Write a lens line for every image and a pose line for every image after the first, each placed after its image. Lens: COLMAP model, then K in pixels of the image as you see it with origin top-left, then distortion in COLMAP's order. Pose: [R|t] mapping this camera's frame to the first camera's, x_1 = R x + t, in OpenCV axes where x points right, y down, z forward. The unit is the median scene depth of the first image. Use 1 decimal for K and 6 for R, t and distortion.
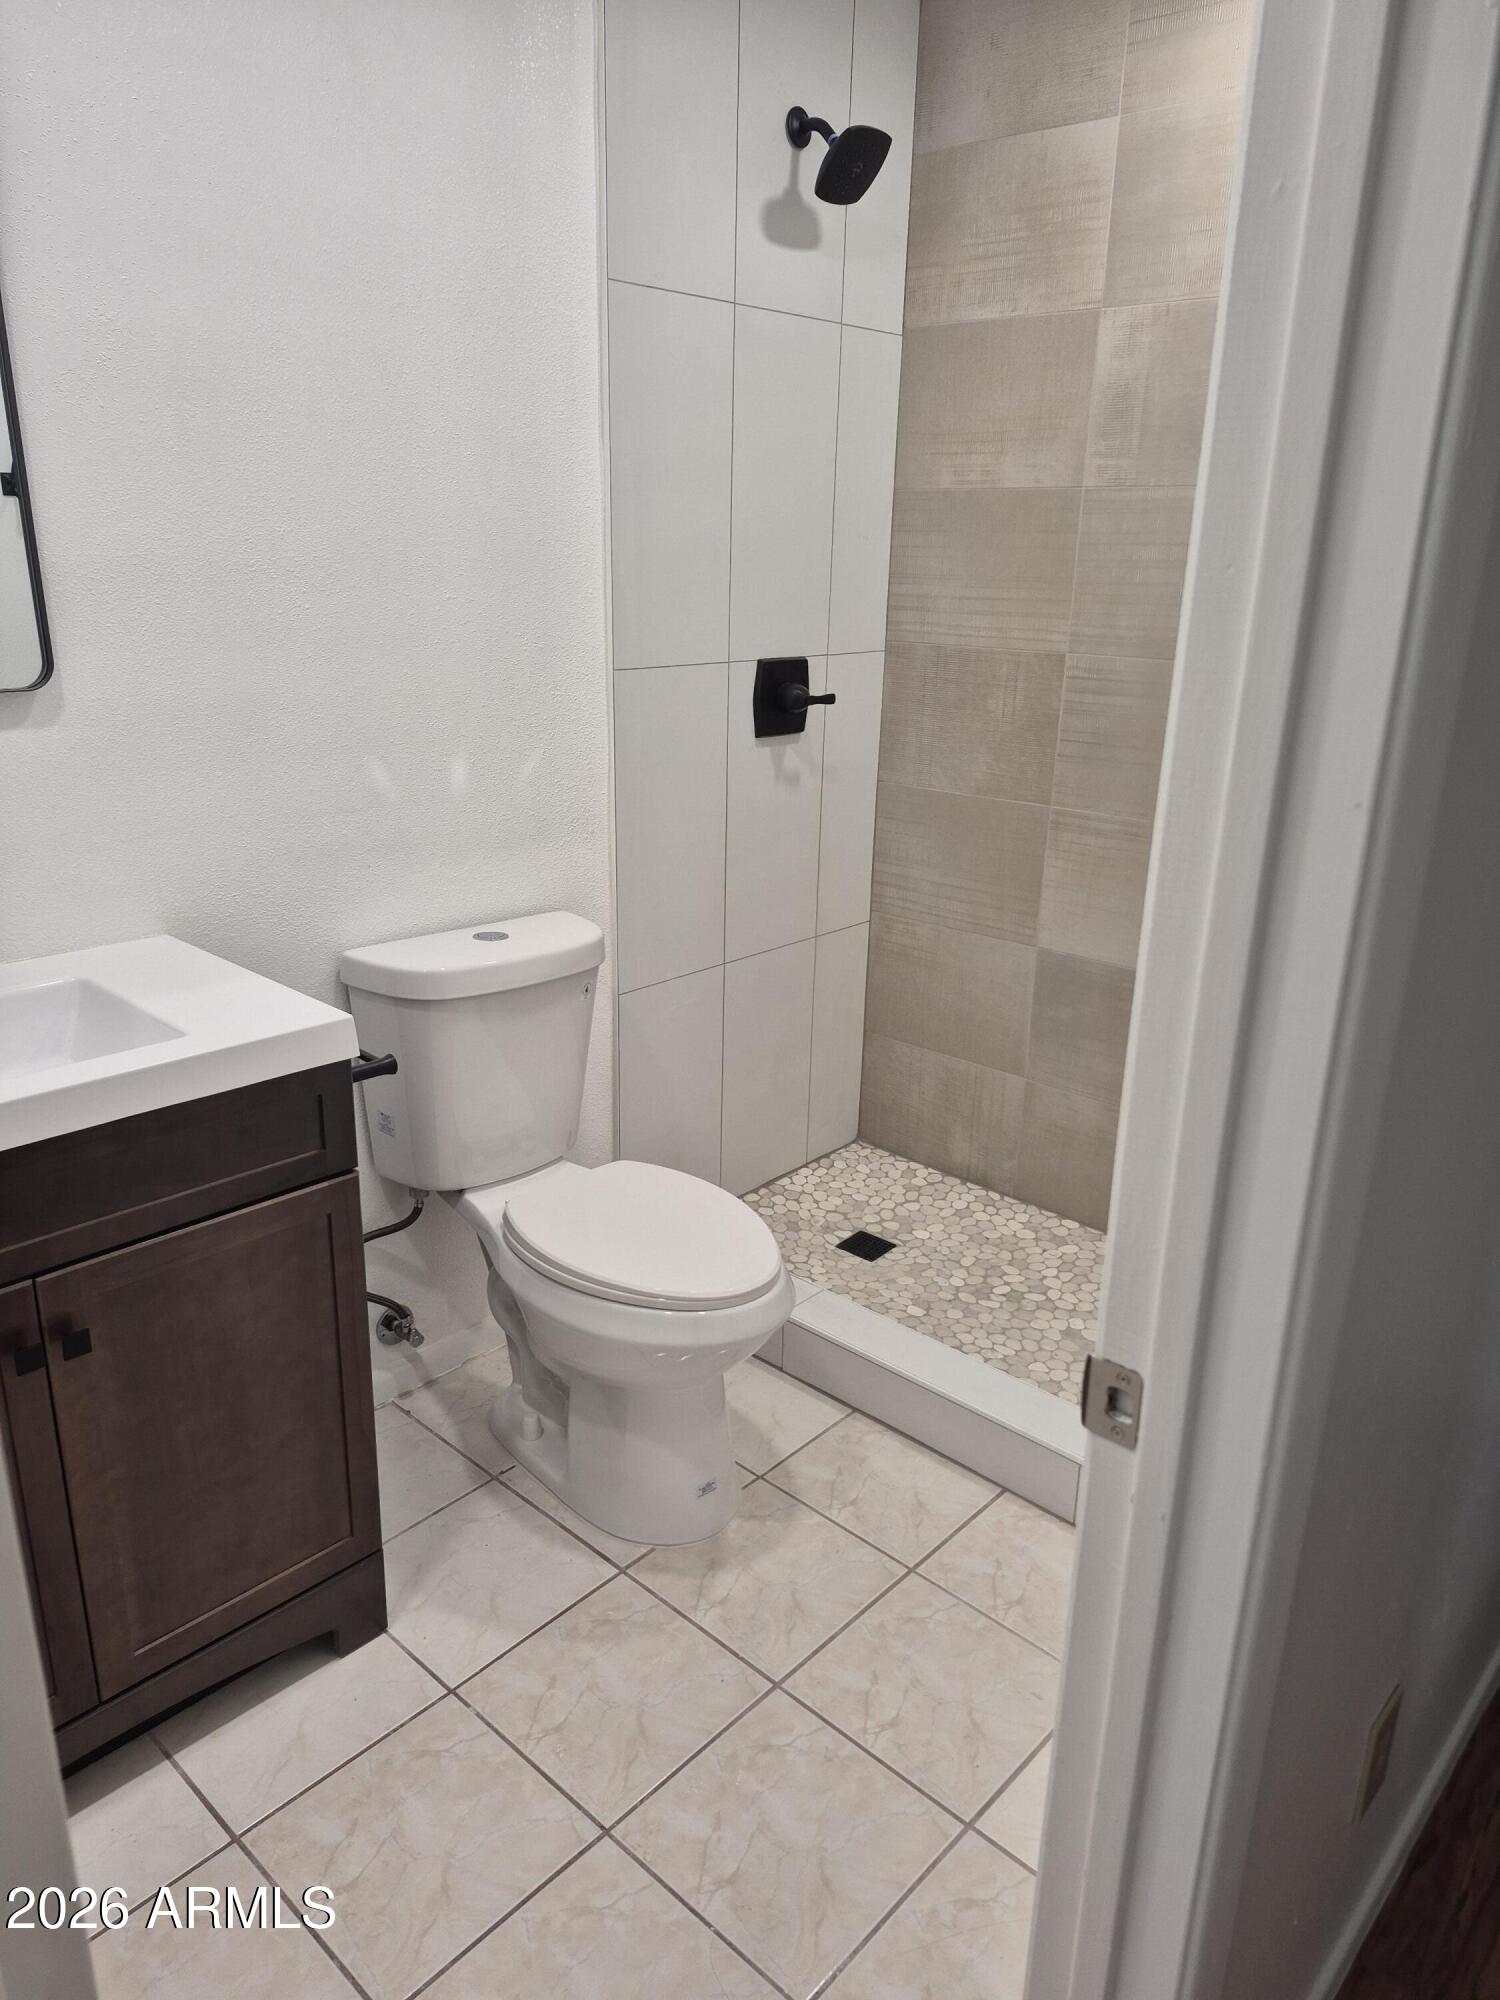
lens RADIAL K [[1347.7, 0, 762.5], [0, 1347.7, 1011.7], [0, 0, 1]] dist [0.098769, -0.131996]
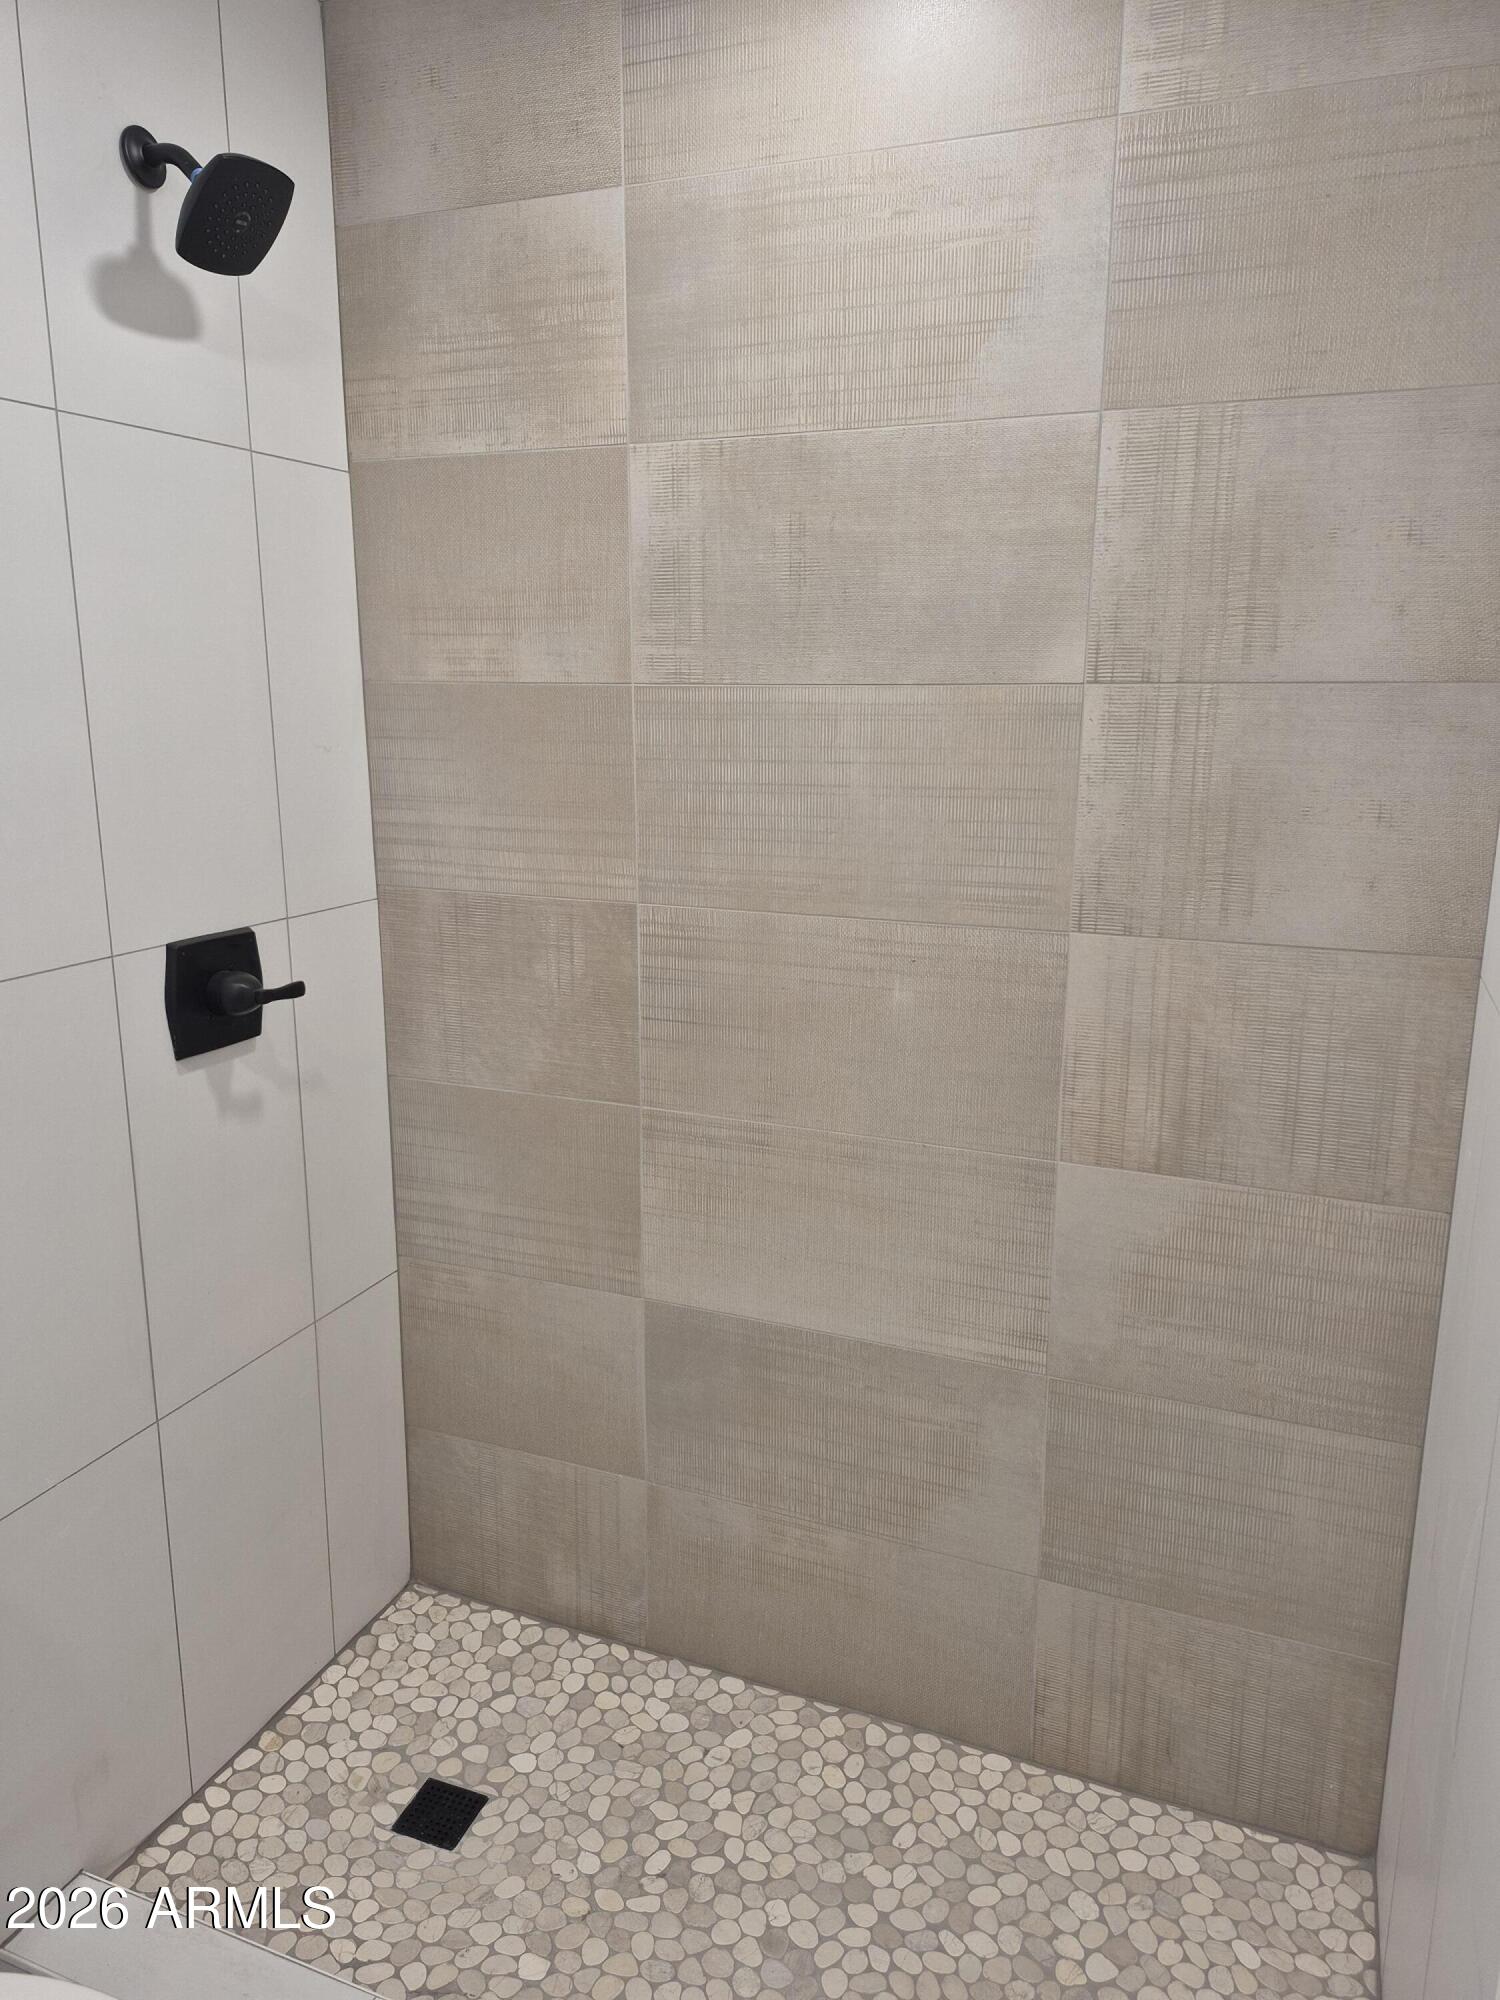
lens RADIAL K [[1347.7, 0, 762.5], [0, 1347.7, 1011.7], [0, 0, 1]] dist [0.098769, -0.131996]
pose [[0.939376, -0.096027, 0.329169, 0.043203], [0.127687, 0.988906, -0.075901, -0.137760], [-0.318228, 0.113330, 0.941216, 0.299176]]
